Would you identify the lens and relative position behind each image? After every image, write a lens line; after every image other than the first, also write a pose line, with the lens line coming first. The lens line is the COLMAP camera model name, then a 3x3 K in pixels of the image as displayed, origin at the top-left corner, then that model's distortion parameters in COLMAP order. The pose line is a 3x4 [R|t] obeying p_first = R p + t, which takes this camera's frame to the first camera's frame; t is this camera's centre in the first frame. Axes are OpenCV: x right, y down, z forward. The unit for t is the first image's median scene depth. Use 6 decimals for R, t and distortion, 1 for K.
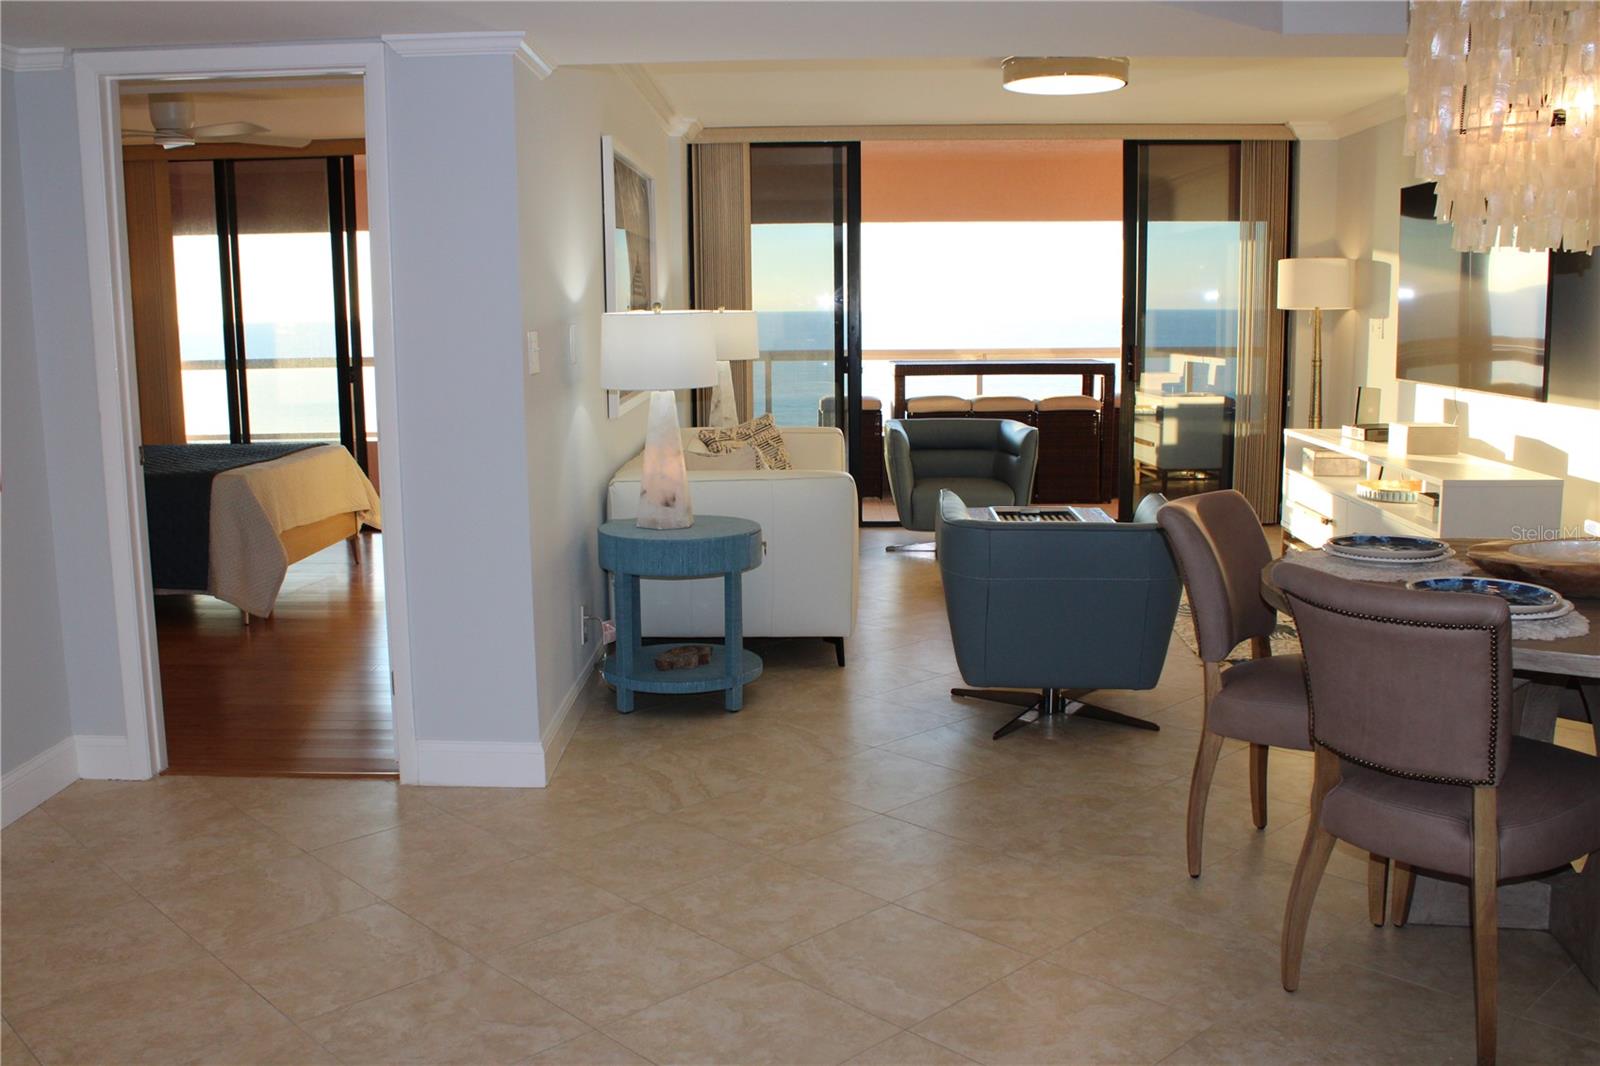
lens RADIAL K [[1443.5, 0, 791.7], [0, 1443.5, 532.8], [0, 0, 1]] dist [-0.153214, 0.150924]
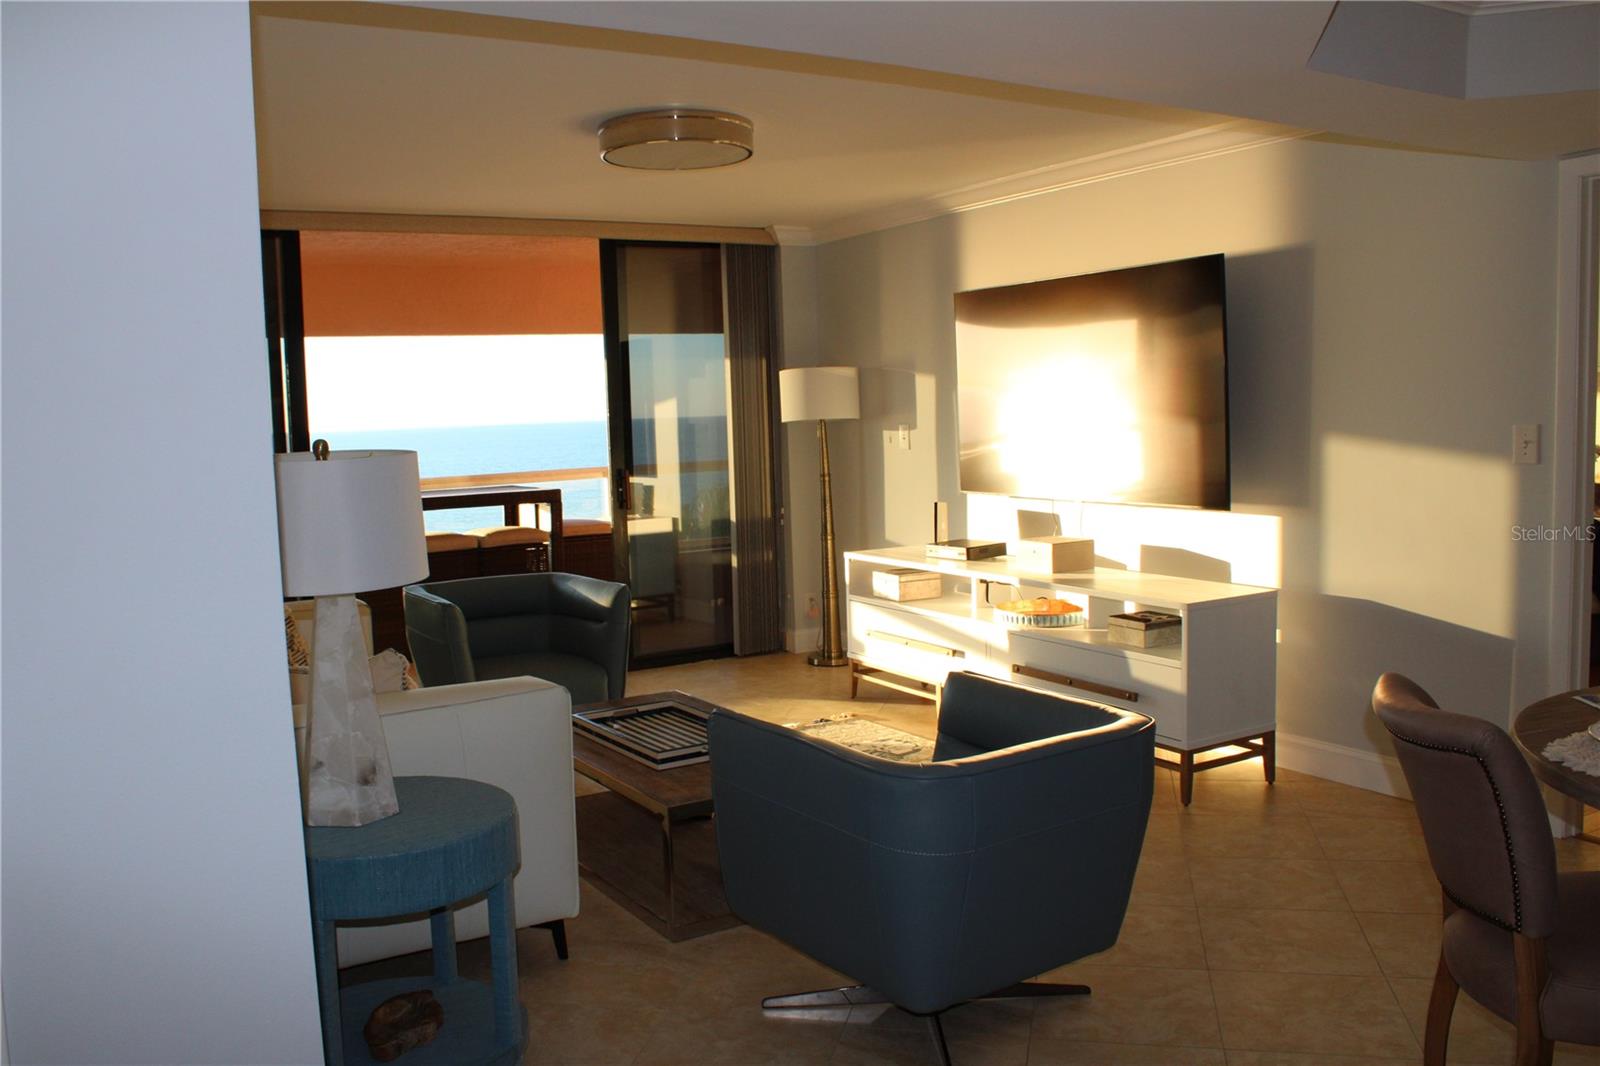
lens RADIAL K [[1340.5, 0, 800.0], [0, 1340.5, 533.0], [0, 0, 1]] dist [-0.109934, 0.006242]
pose [[0.839050, -0.066543, 0.539970, -0.146497], [0.107756, 0.993156, -0.045050, -0.050801], [-0.533277, 0.095984, 0.840478, 0.293021]]
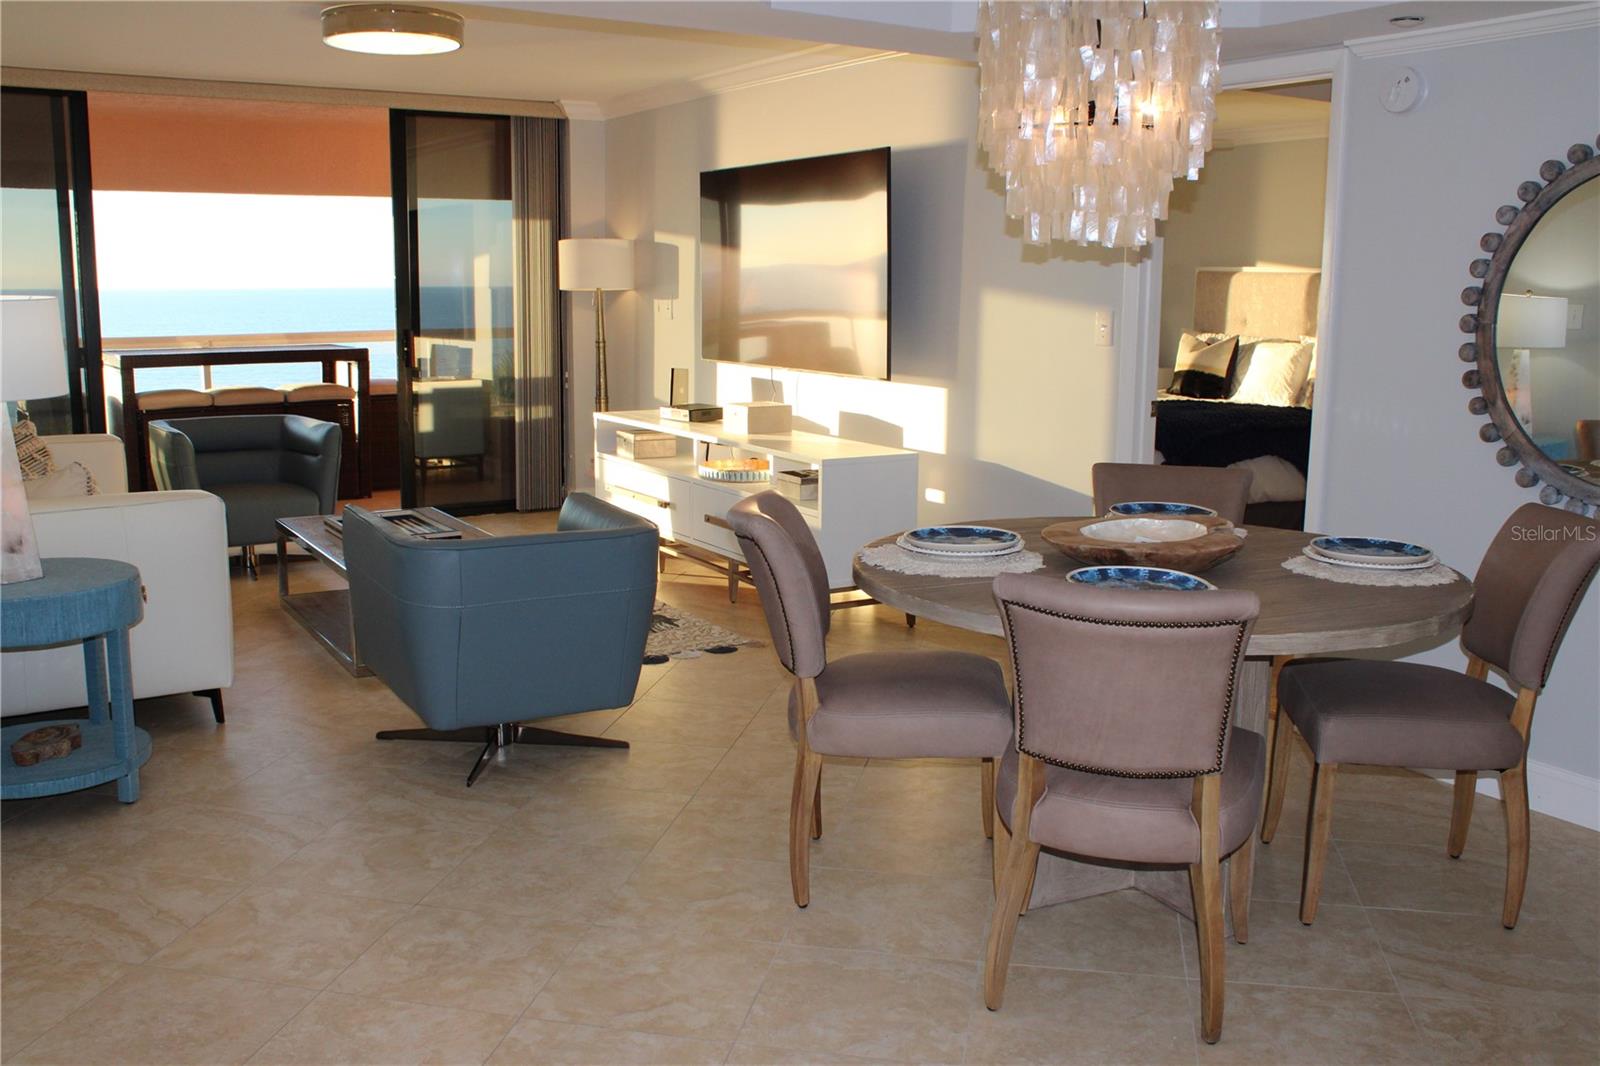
lens RADIAL K [[1443.5, 0, 791.7], [0, 1443.5, 532.8], [0, 0, 1]] dist [-0.153214, 0.150924]
pose [[0.825981, -0.079886, 0.558008, -0.104055], [0.071318, 0.996762, 0.037132, -0.017750], [-0.559168, 0.009125, 0.829004, 0.100780]]
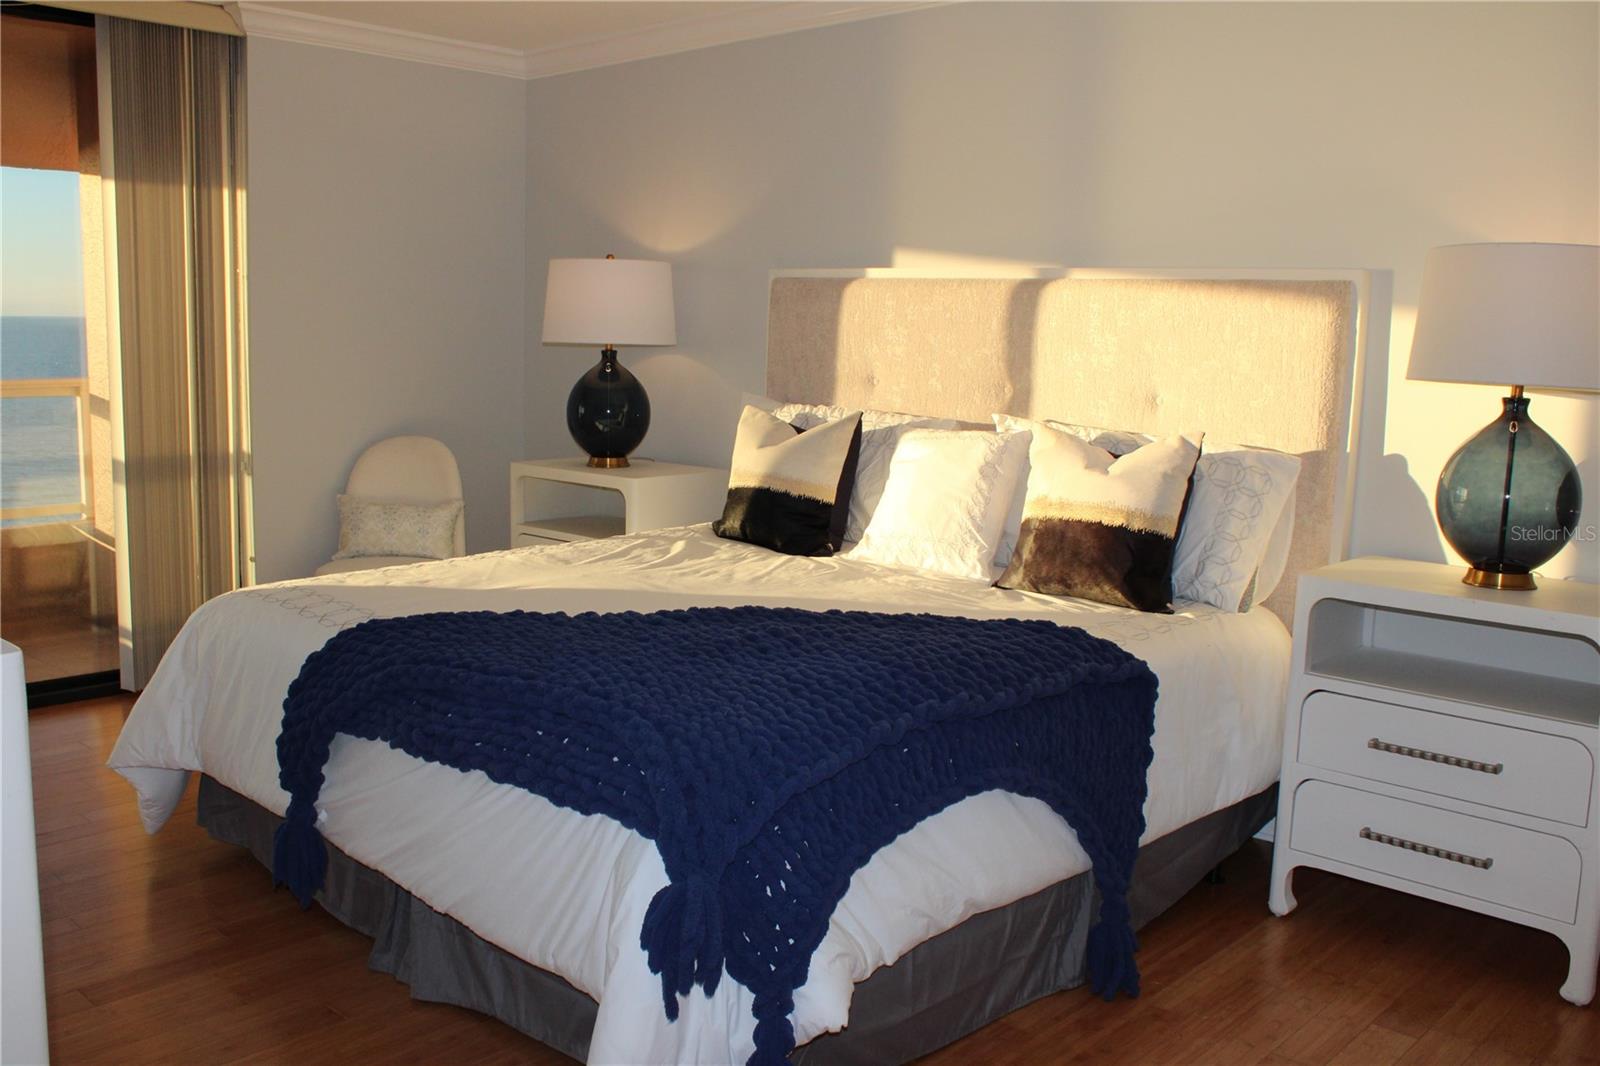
lens RADIAL K [[1443.5, 0, 791.7], [0, 1443.5, 532.8], [0, 0, 1]] dist [-0.153214, 0.150924]
pose [[0.638009, -0.086803, 0.765120, 0.459254], [0.089917, 0.995227, 0.037930, -0.092401], [-0.764761, 0.044598, 0.642769, 0.560960]]
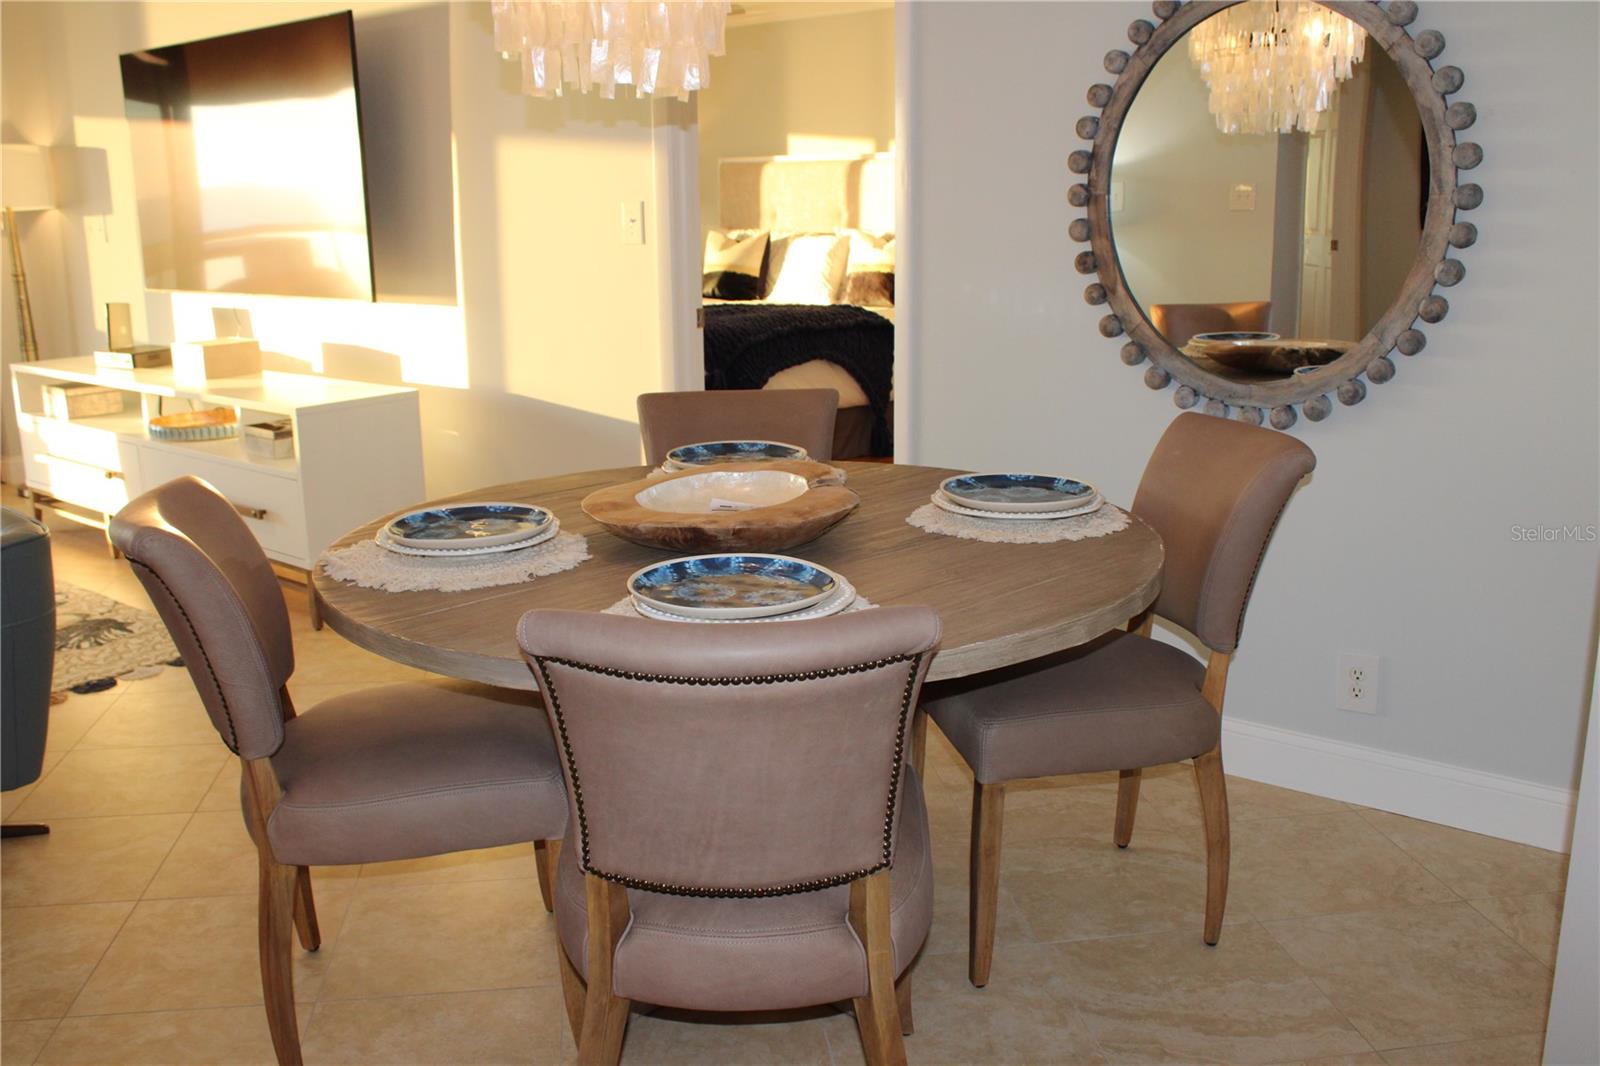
lens RADIAL K [[1443.5, 0, 791.7], [0, 1443.5, 532.8], [0, 0, 1]] dist [-0.153214, 0.150924]
pose [[0.596538, -0.185662, 0.780815, -0.013705], [0.134388, 0.982247, 0.130887, -0.025180], [-0.791254, 0.026853, 0.610898, 0.195409]]
